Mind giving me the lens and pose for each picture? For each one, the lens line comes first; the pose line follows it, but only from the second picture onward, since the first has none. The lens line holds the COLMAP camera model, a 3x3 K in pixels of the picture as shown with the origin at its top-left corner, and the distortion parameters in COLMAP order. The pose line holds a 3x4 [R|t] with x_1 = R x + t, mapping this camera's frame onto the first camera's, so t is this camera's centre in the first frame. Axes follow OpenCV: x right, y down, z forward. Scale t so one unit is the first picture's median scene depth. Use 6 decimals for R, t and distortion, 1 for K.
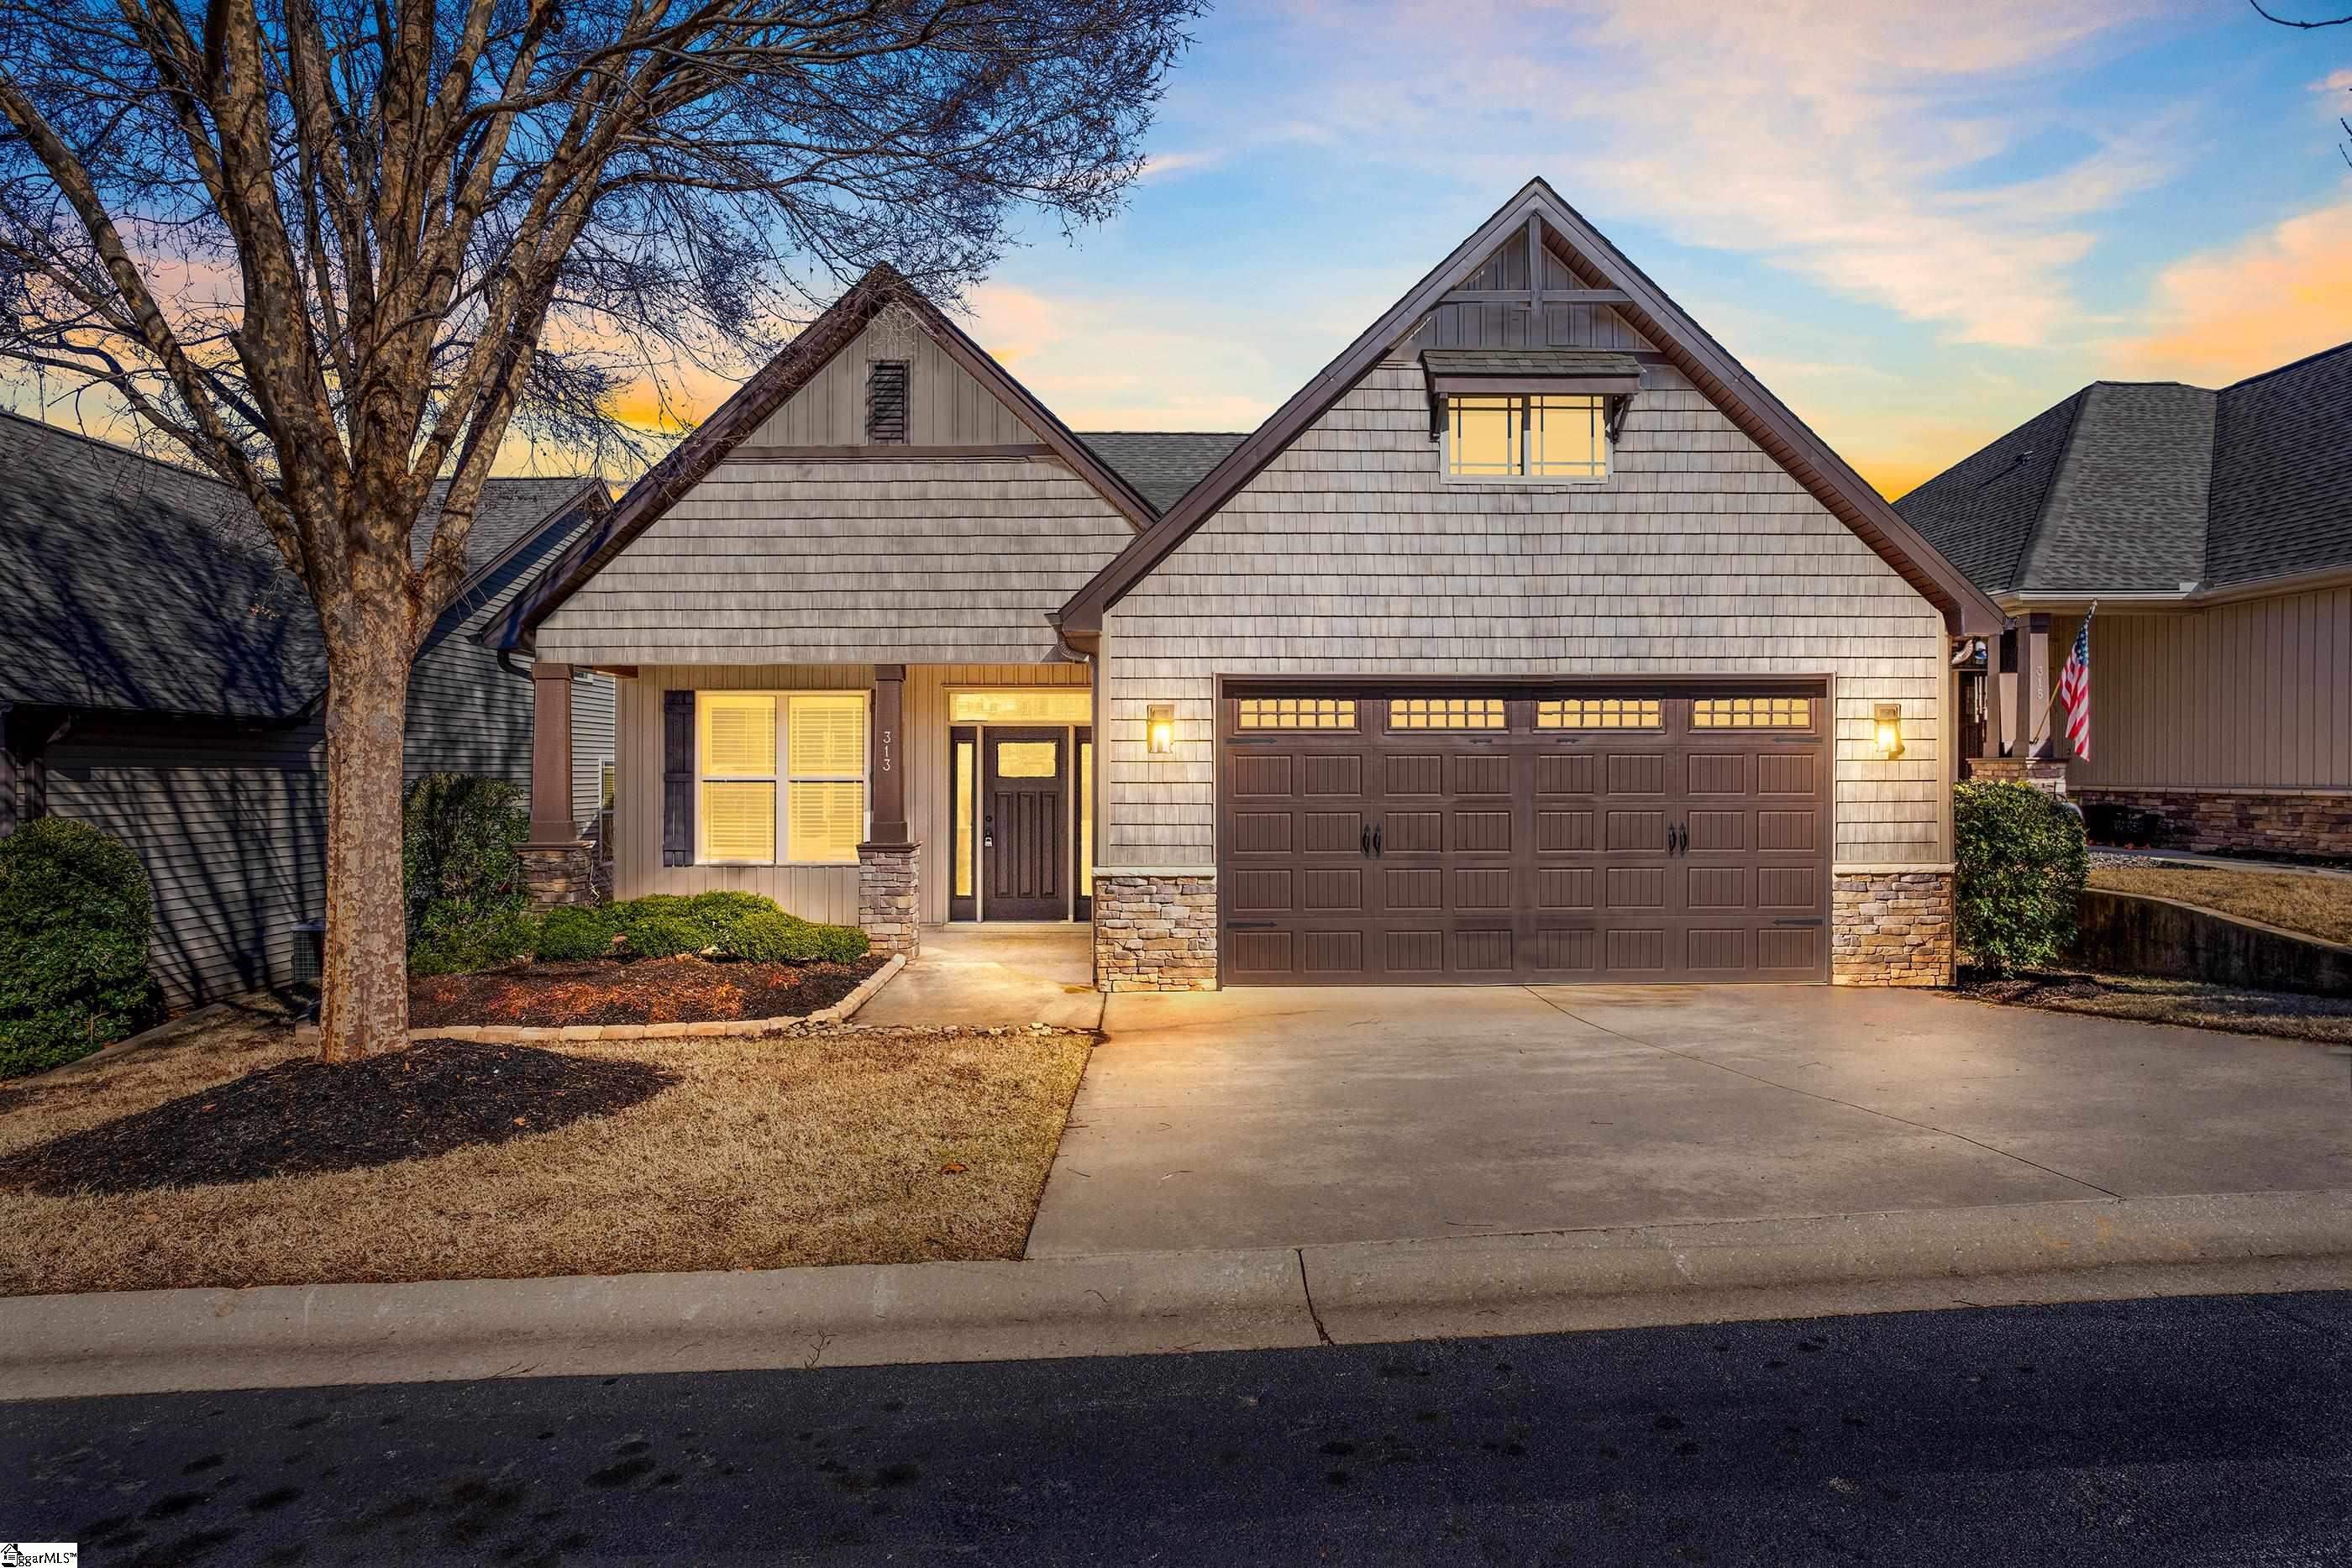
lens RADIAL K [[1249.6, 0, 1200.0], [0, 1249.6, 762.6], [0, 0, 1]] dist [-0.016293, 0.002642]
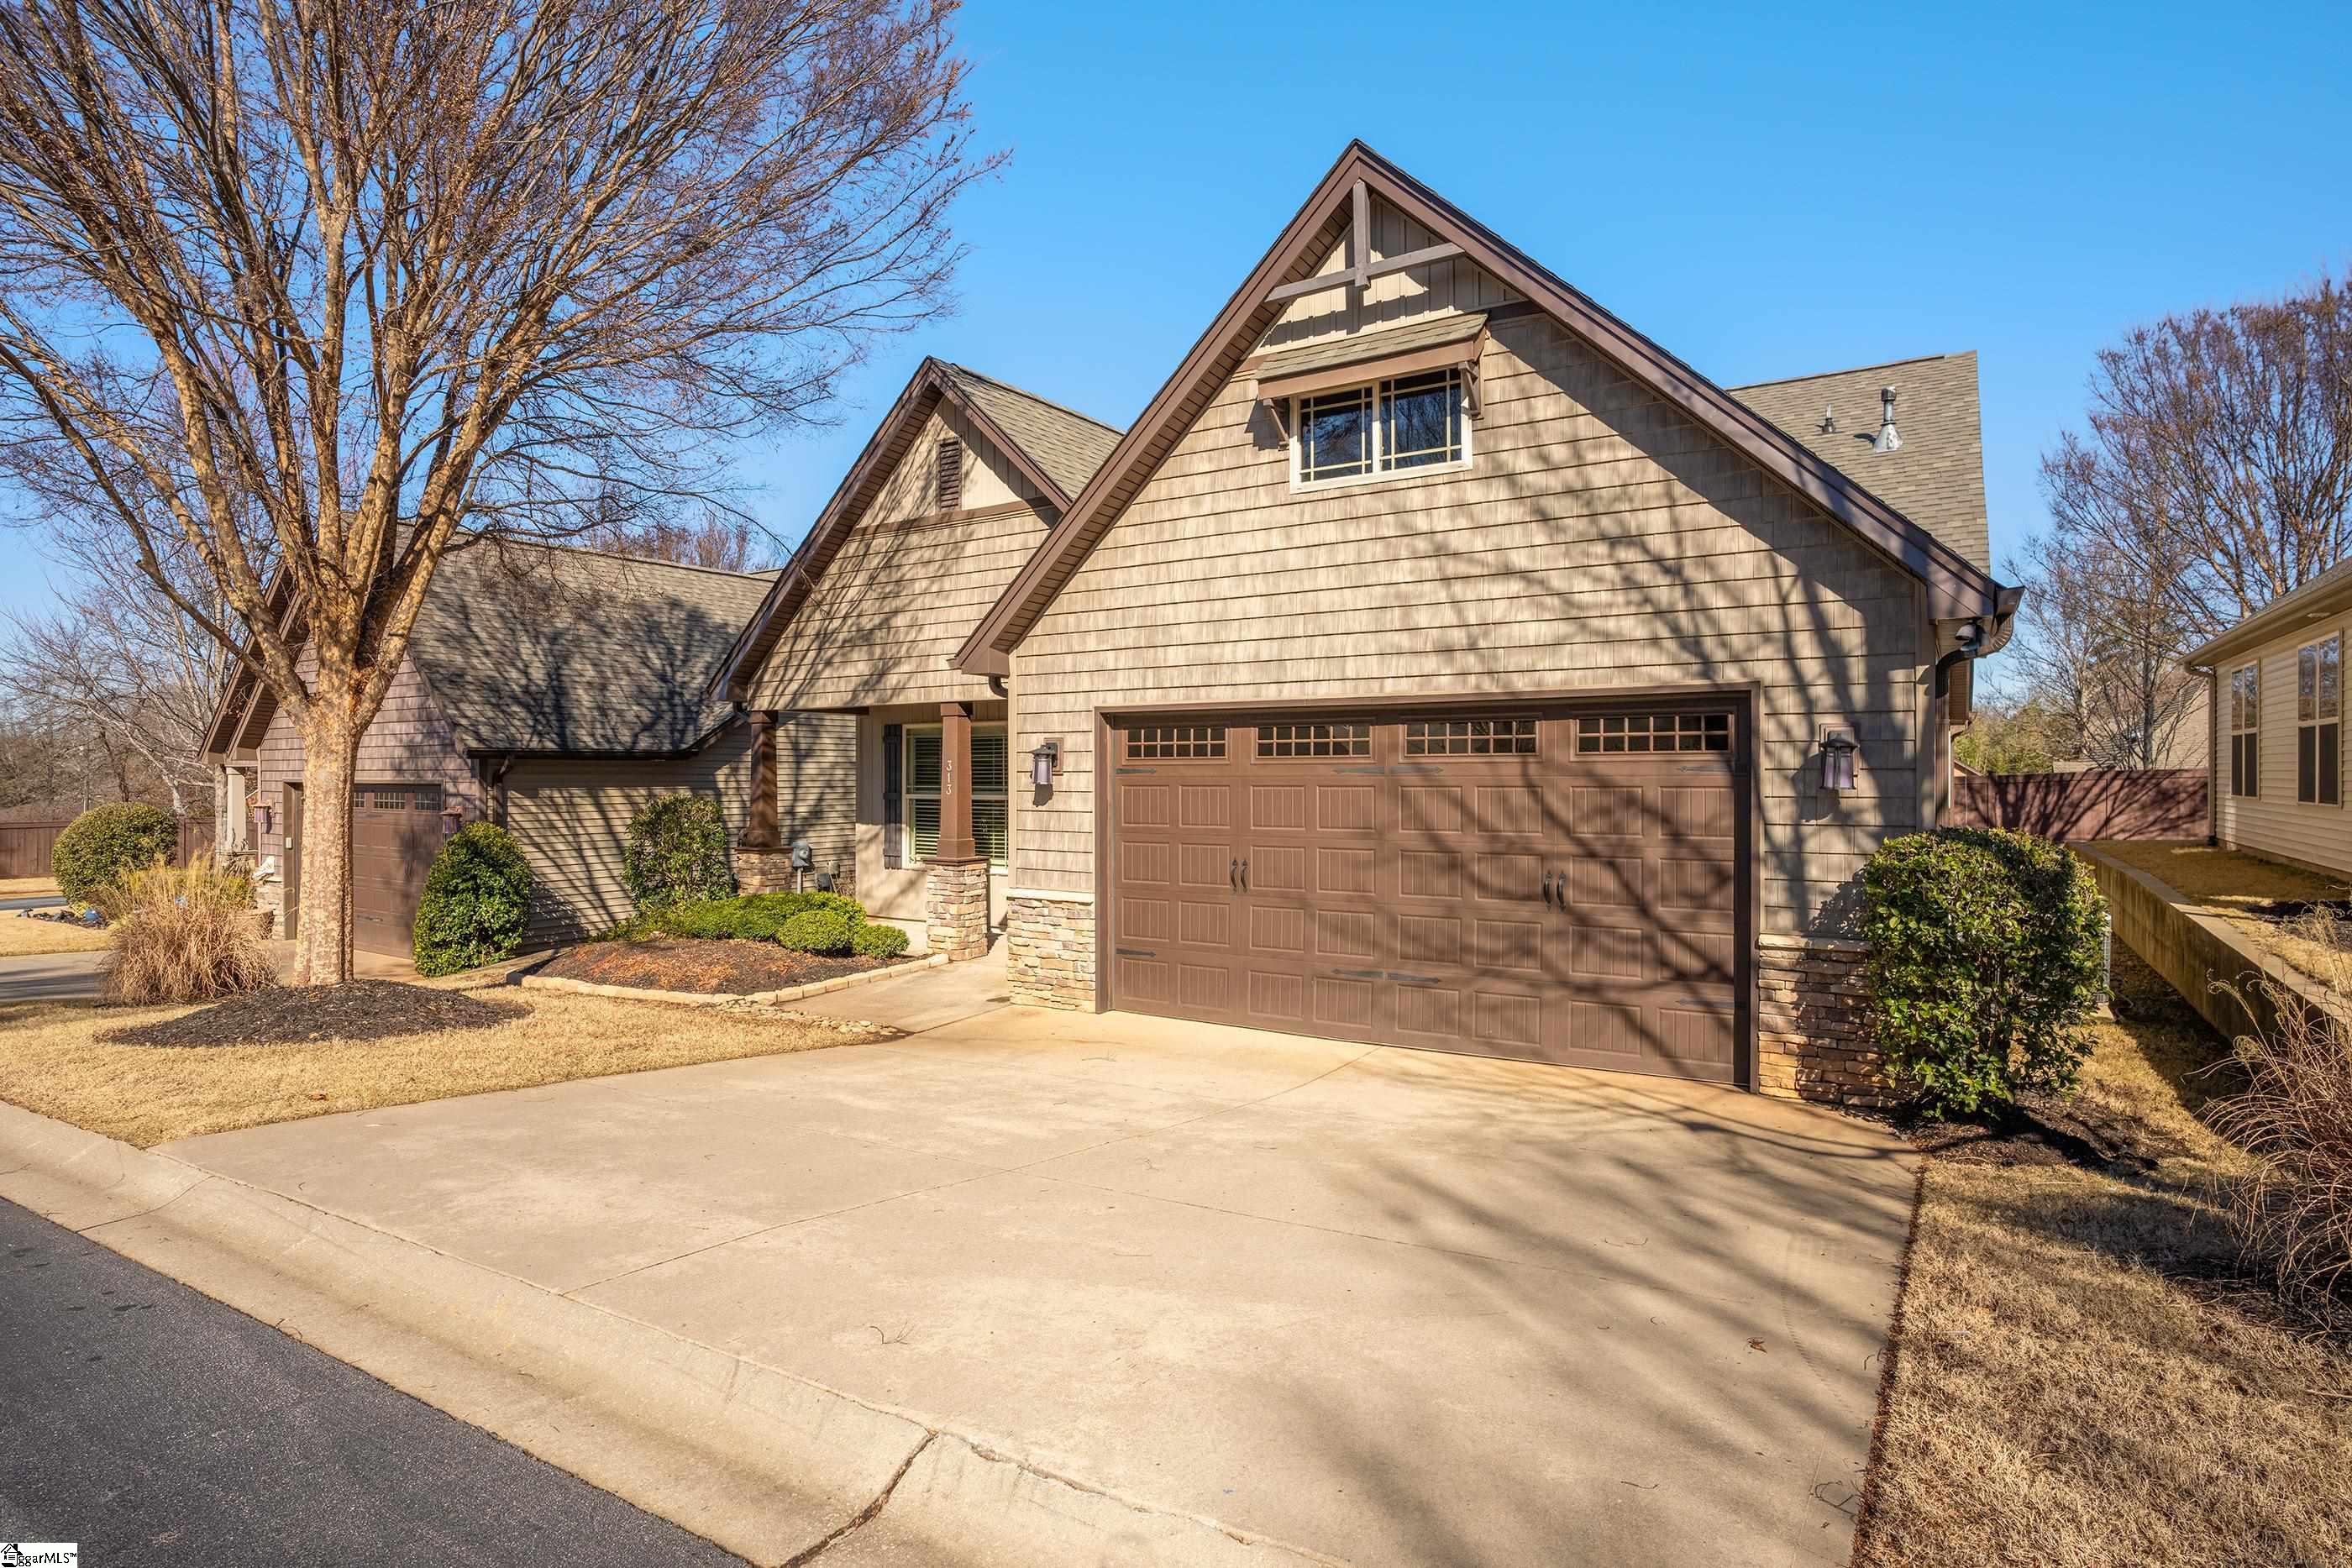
lens RADIAL K [[1249.6, 0, 1126.3], [0, 1249.6, 758.7], [0, 0, 1]] dist [-0.016293, 0.002642]
pose [[0.818816, -0.007681, -0.574004, 0.618423], [0.005866, 0.999970, -0.005014, -0.022527], [0.574025, 0.000738, 0.818837, 0.166712]]
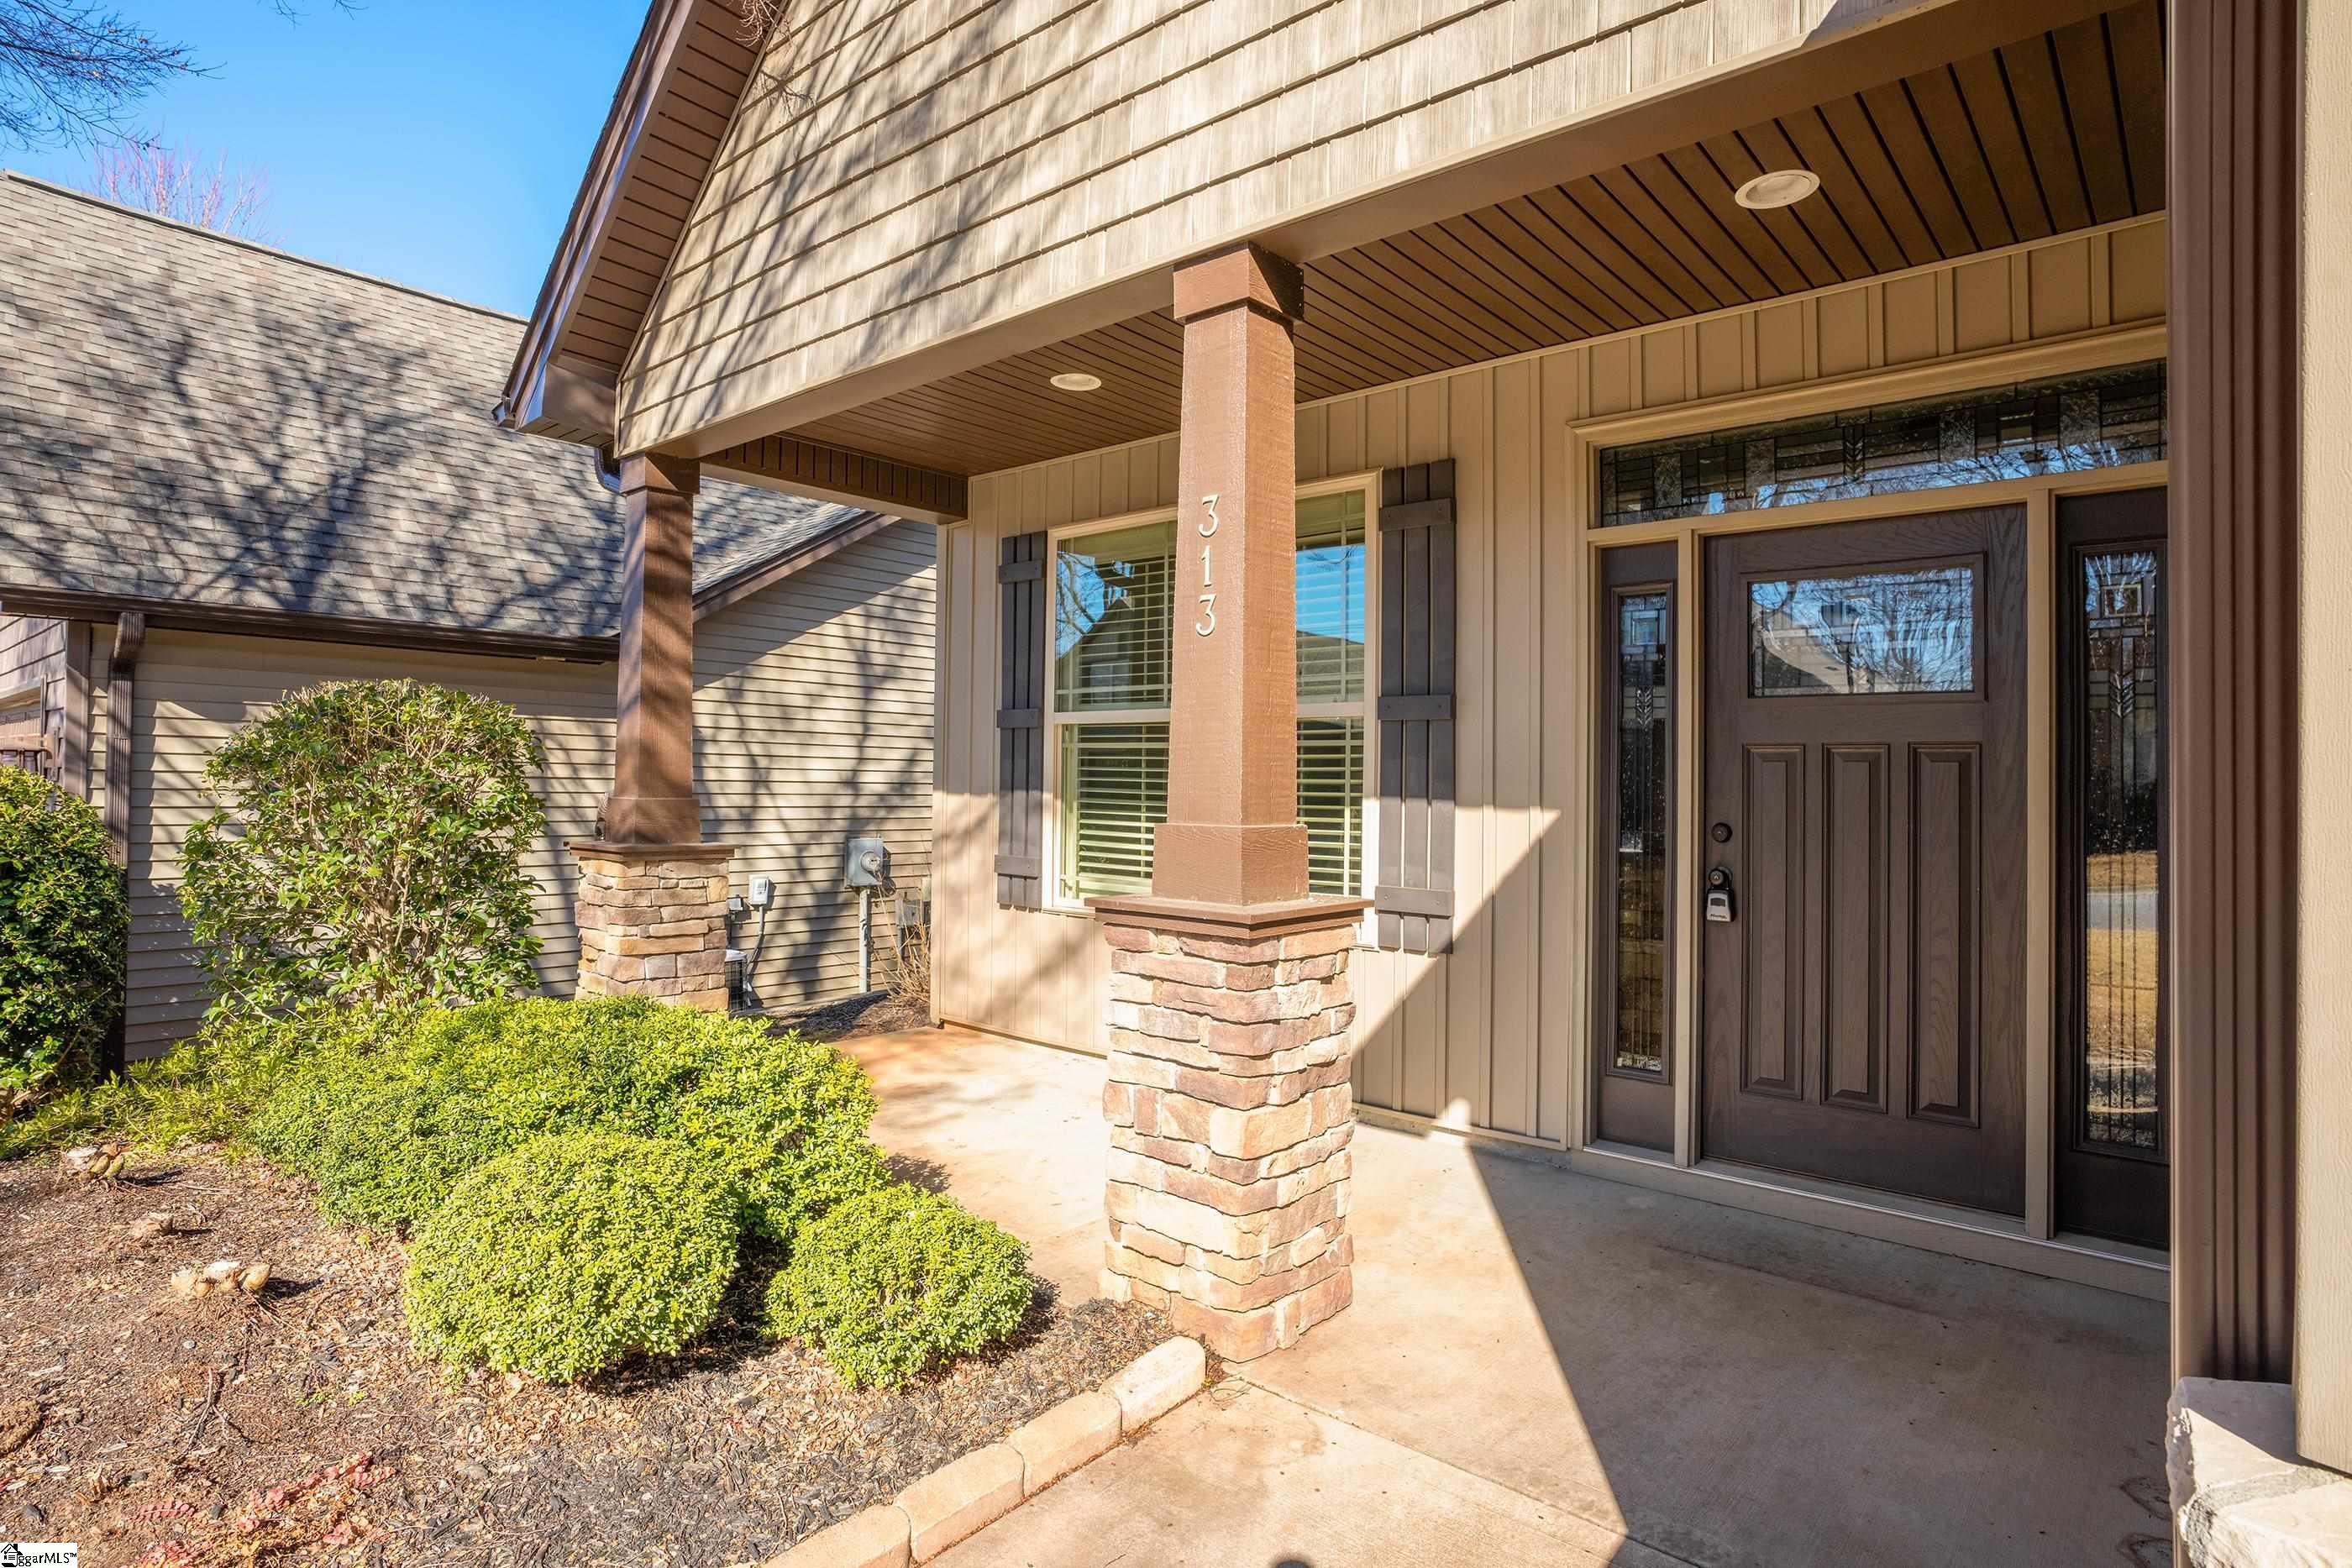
lens RADIAL K [[1249.6, 0, 1125.3], [0, 1249.6, 769.2], [0, 0, 1]] dist [-0.016293, 0.002642]
pose [[0.729729, 0.003680, -0.683727, -0.085643], [-0.009406, 0.999945, -0.004657, 0.042127], [0.683672, 0.009829, 0.729723, 0.889267]]
